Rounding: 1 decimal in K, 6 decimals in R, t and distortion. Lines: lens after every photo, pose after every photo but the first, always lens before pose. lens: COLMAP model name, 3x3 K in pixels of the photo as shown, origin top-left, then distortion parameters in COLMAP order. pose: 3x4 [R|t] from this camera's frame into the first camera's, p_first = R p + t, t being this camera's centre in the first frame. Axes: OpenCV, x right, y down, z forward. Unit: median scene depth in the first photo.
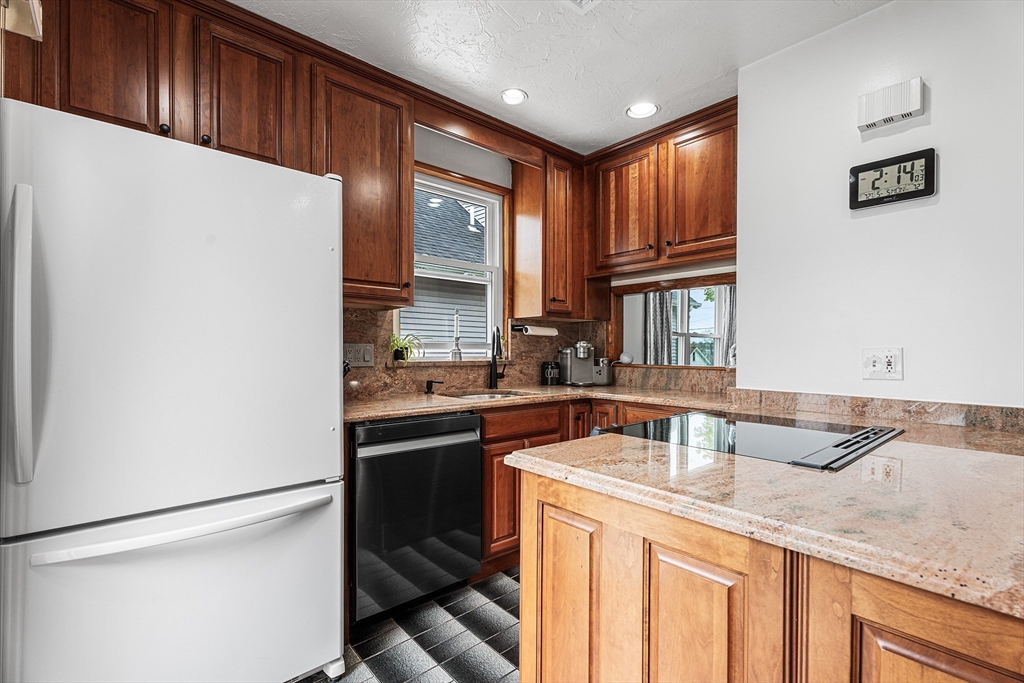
lens RADIAL K [[463.6, 0, 520.8], [0, 463.6, 326.5], [0, 0, 1]] dist [-0.002222, 0.000053]
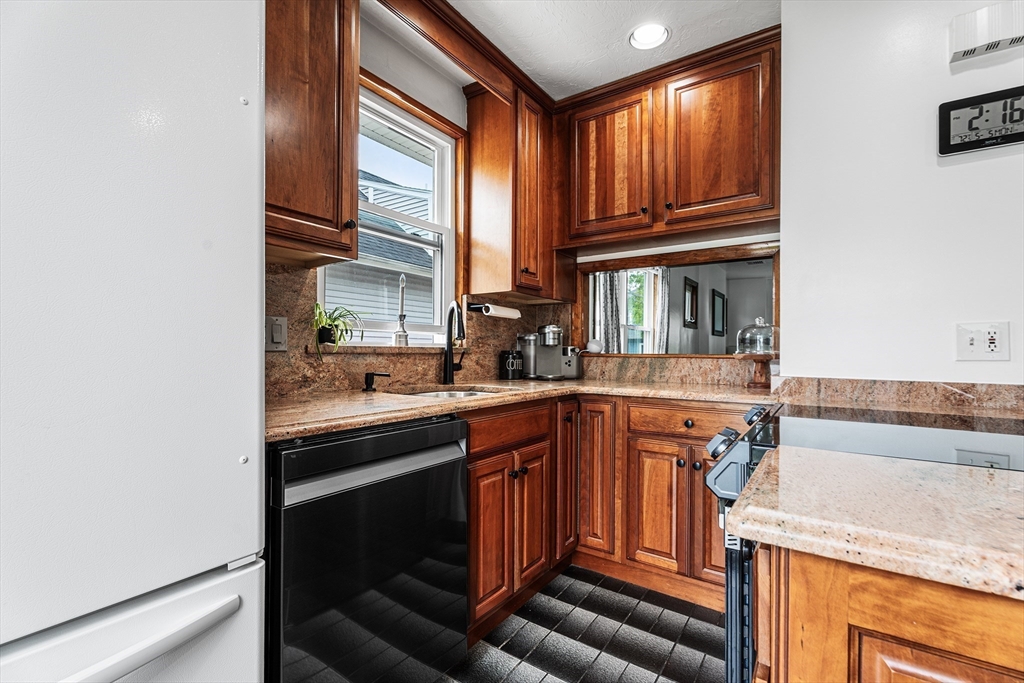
lens RADIAL K [[463.6, 0, 520.8], [0, 463.6, 326.5], [0, 0, 1]] dist [-0.002222, 0.000053]
pose [[0.972463, 0.013216, 0.232682, -0.121862], [-0.013486, 0.999909, -0.000429, 0.038420], [-0.232667, -0.002721, 0.972553, 0.231994]]
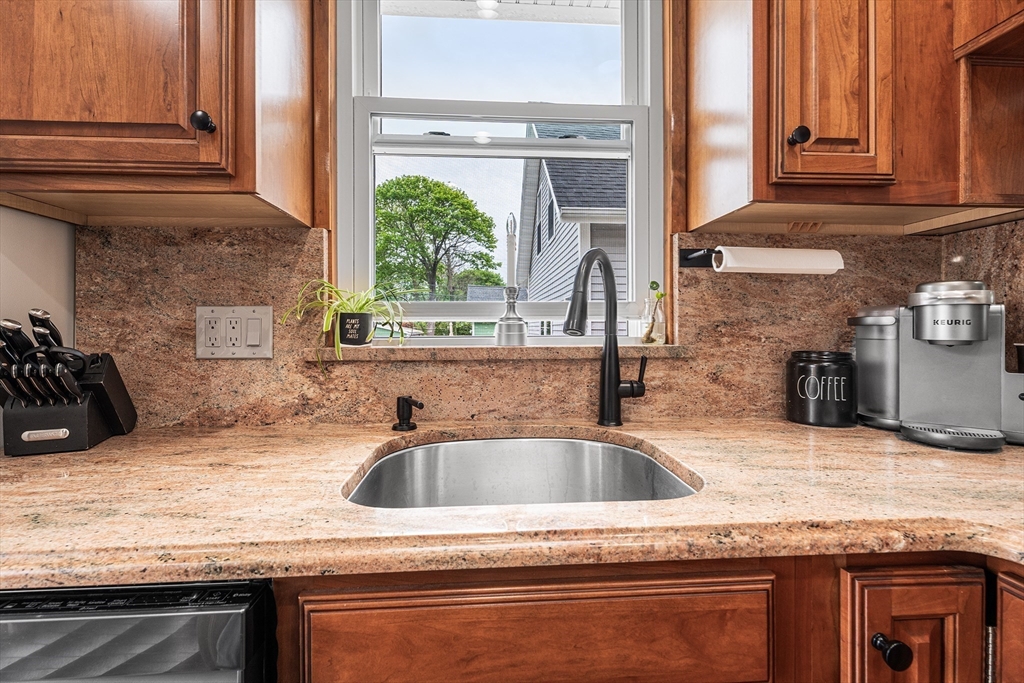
lens RADIAL K [[452.8, 0, 508.7], [0, 452.8, 326.3], [0, 0, 1]] dist [-0.013781, 0.000084]
pose [[0.780149, -0.008500, -0.625536, 0.103441], [0.040792, 0.998471, 0.037306, 0.040682], [0.624262, -0.054621, 0.779303, 0.678572]]
